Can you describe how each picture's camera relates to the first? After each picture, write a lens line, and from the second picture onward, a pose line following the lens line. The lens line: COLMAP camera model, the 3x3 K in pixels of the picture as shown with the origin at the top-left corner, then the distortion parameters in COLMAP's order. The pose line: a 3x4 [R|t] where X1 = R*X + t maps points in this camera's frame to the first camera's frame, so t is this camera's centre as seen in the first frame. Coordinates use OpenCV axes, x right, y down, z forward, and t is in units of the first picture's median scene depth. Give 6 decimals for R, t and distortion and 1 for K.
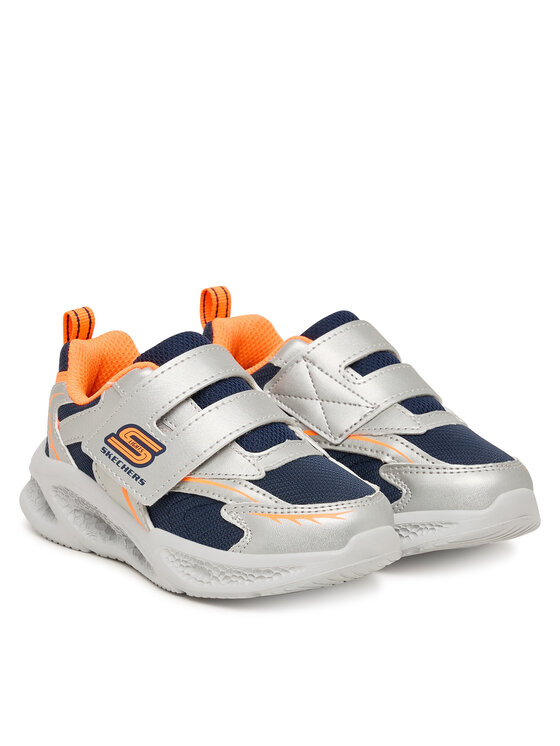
lens RADIAL K [[2459.8, 0, 279.8], [0, 2459.8, 373.4], [0, 0, 1]] dist [-0.085459, 0.000000]
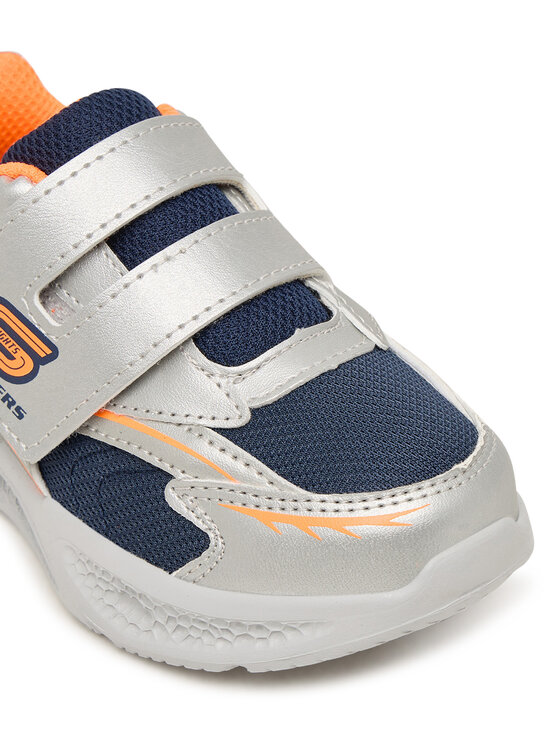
lens RADIAL K [[2086.0, 0, 283.2], [0, 2086.0, 370.6], [0, 0, 1]] dist [-0.064426, 0.000000]
pose [[0.994865, -0.022555, -0.098664, 0.041545], [0.050215, 0.956404, 0.287698, -0.086613], [0.087874, -0.291175, 0.952625, 0.600832]]
